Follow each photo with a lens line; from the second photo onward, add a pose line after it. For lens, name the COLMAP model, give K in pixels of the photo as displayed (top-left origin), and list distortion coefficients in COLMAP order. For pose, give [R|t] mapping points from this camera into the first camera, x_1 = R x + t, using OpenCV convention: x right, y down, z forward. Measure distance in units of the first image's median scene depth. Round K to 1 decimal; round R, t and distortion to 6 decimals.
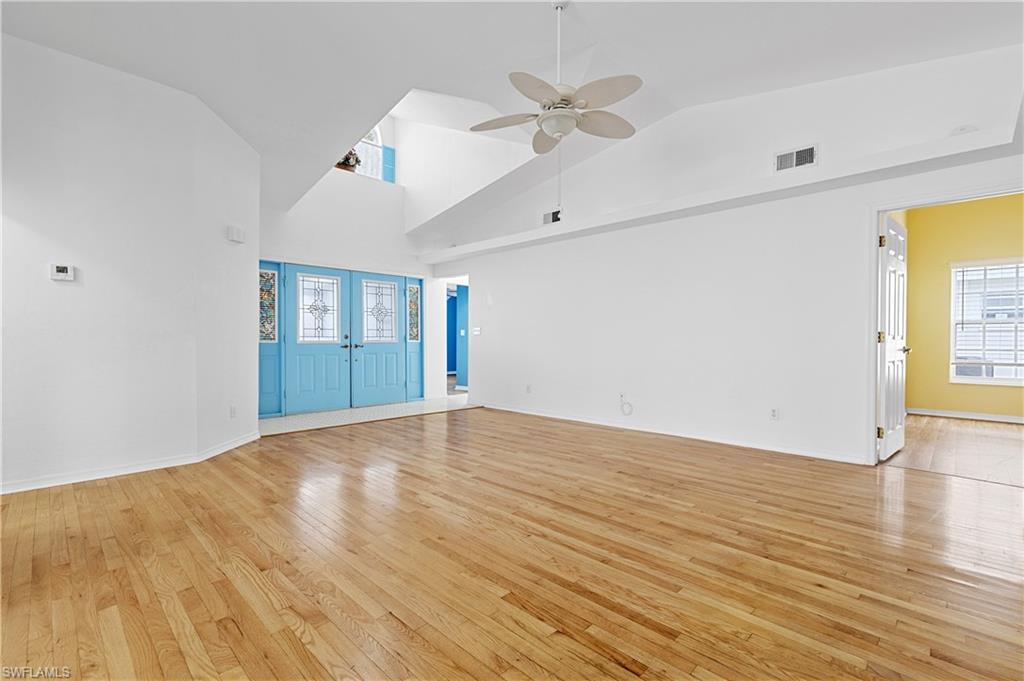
lens RADIAL K [[462.3, 0, 512.0], [0, 462.3, 340.5], [0, 0, 1]] dist [0.013824, -0.000152]
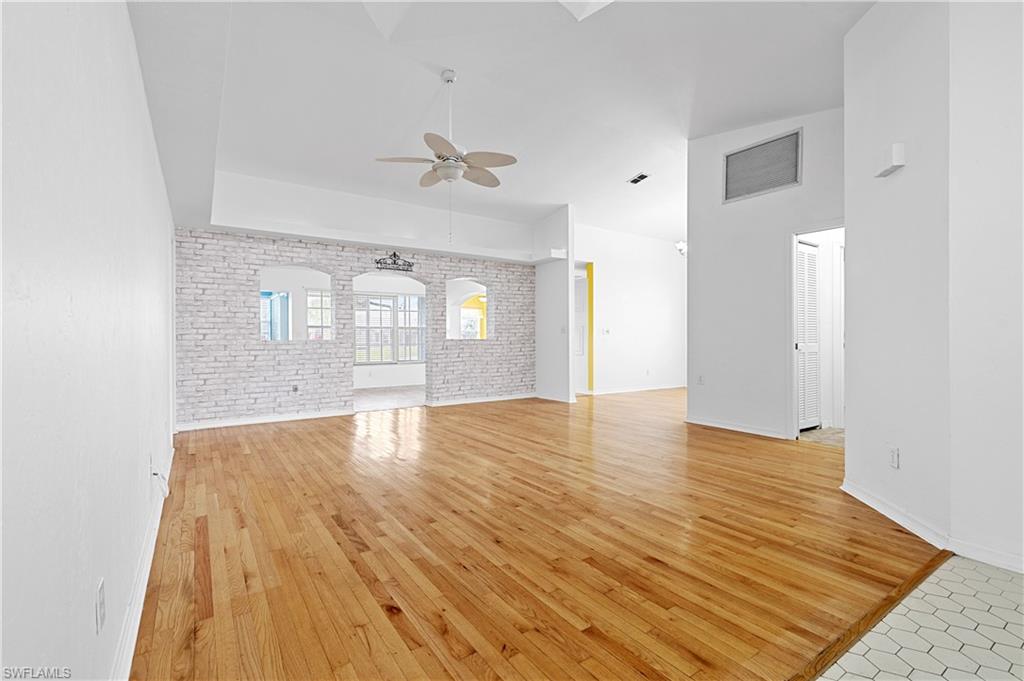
lens RADIAL K [[463.4, 0, 516.0], [0, 463.4, 337.5], [0, 0, 1]] dist [0.002264, -0.000119]
pose [[-0.980339, 0.005220, 0.197253, -0.179270], [0.005377, 0.999986, 0.000264, -0.002018], [-0.197249, 0.001320, -0.980353, 1.208086]]
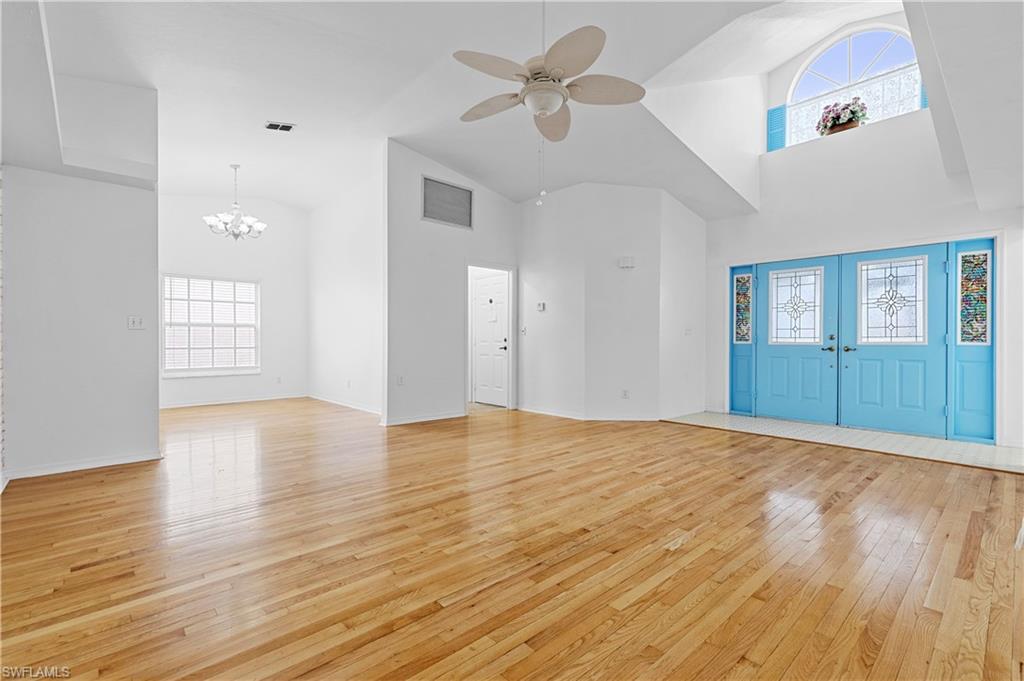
lens RADIAL K [[463.4, 0, 516.0], [0, 463.4, 337.5], [0, 0, 1]] dist [0.002264, -0.000119]
pose [[-0.056243, -0.007618, -0.998388, 0.542017], [-0.004989, 0.999961, -0.007349, 0.001286], [0.998405, 0.004568, -0.056279, 0.543015]]
